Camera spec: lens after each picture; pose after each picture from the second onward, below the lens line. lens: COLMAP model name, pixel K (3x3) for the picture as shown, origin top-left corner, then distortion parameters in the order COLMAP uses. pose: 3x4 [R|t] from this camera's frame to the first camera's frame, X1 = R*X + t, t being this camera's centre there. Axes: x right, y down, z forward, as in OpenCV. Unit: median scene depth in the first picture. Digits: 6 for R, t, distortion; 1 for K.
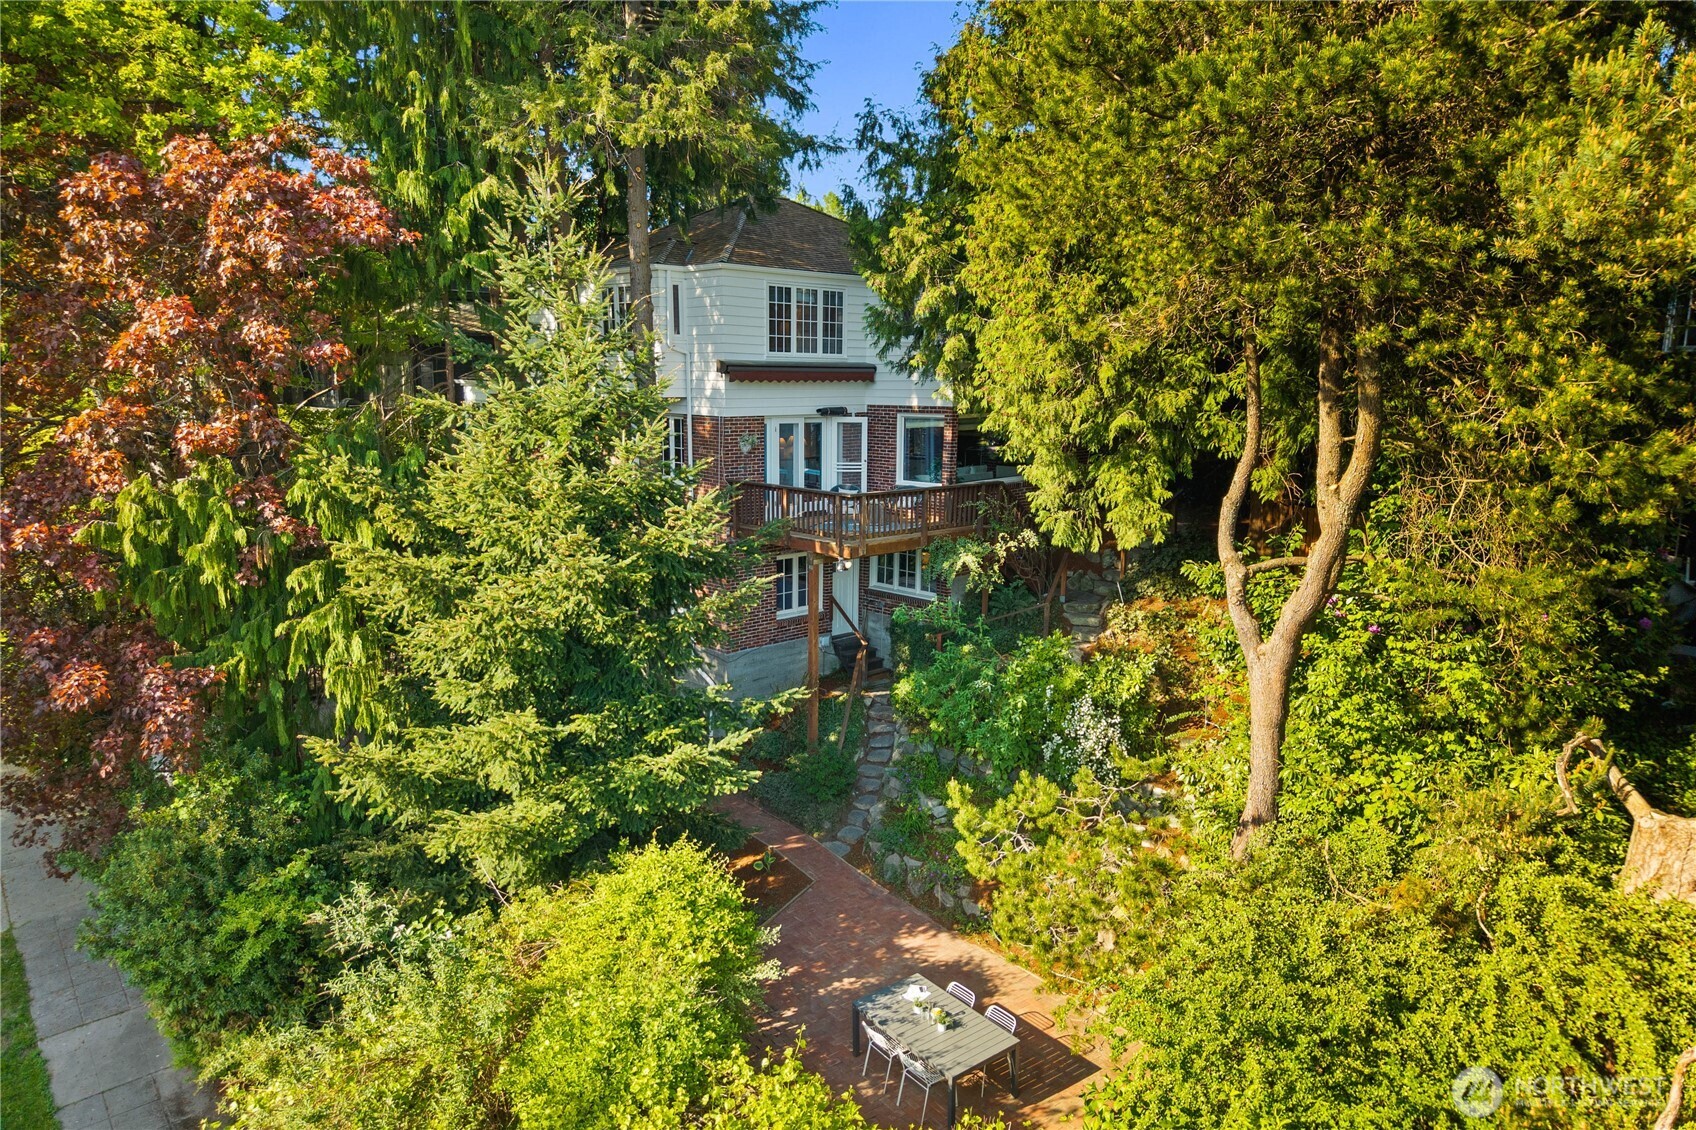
lens RADIAL K [[1120.5, 0, 848.0], [0, 1120.5, 565.0], [0, 0, 1]] dist [0.136749, -0.339649]
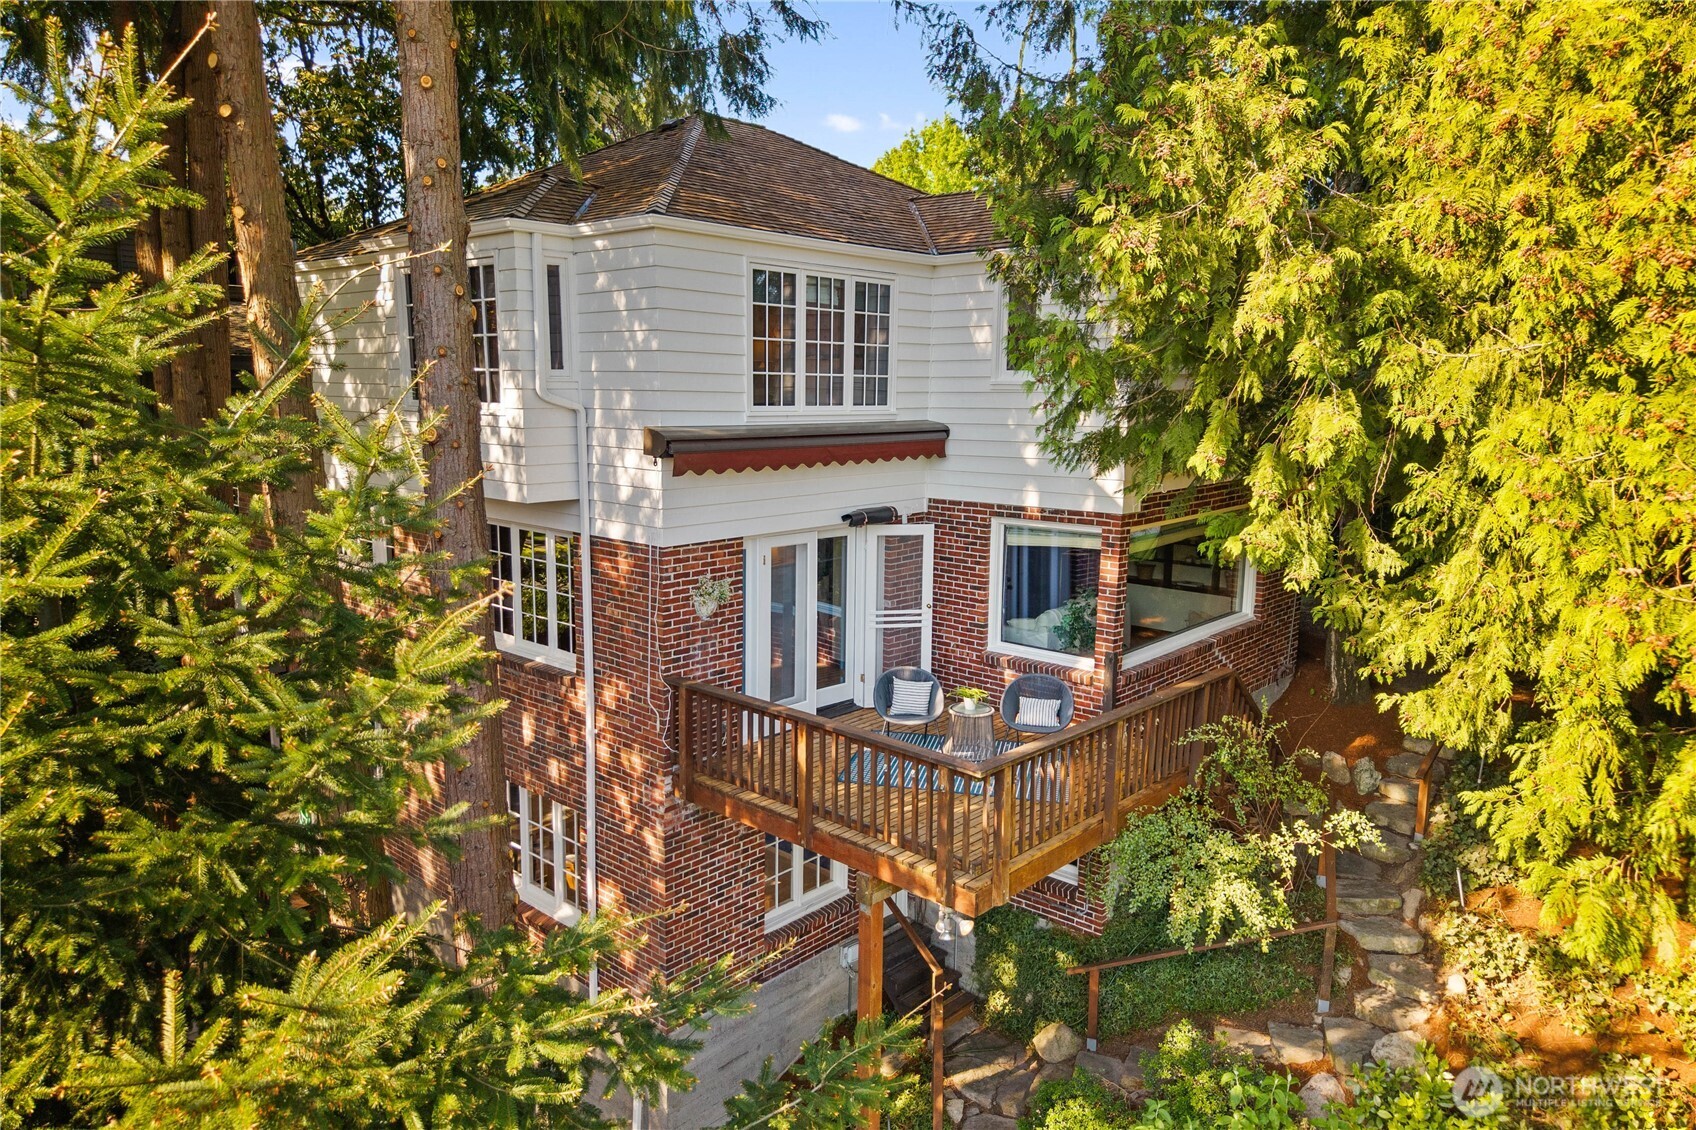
lens RADIAL K [[1120.5, 0, 848.0], [0, 1120.5, 565.0], [0, 0, 1]] dist [0.136749, -0.339649]
pose [[0.997238, -0.009741, 0.073627, -0.063266], [0.010319, 0.999919, -0.007465, -0.113700], [-0.073549, 0.008205, 0.997258, 0.502218]]
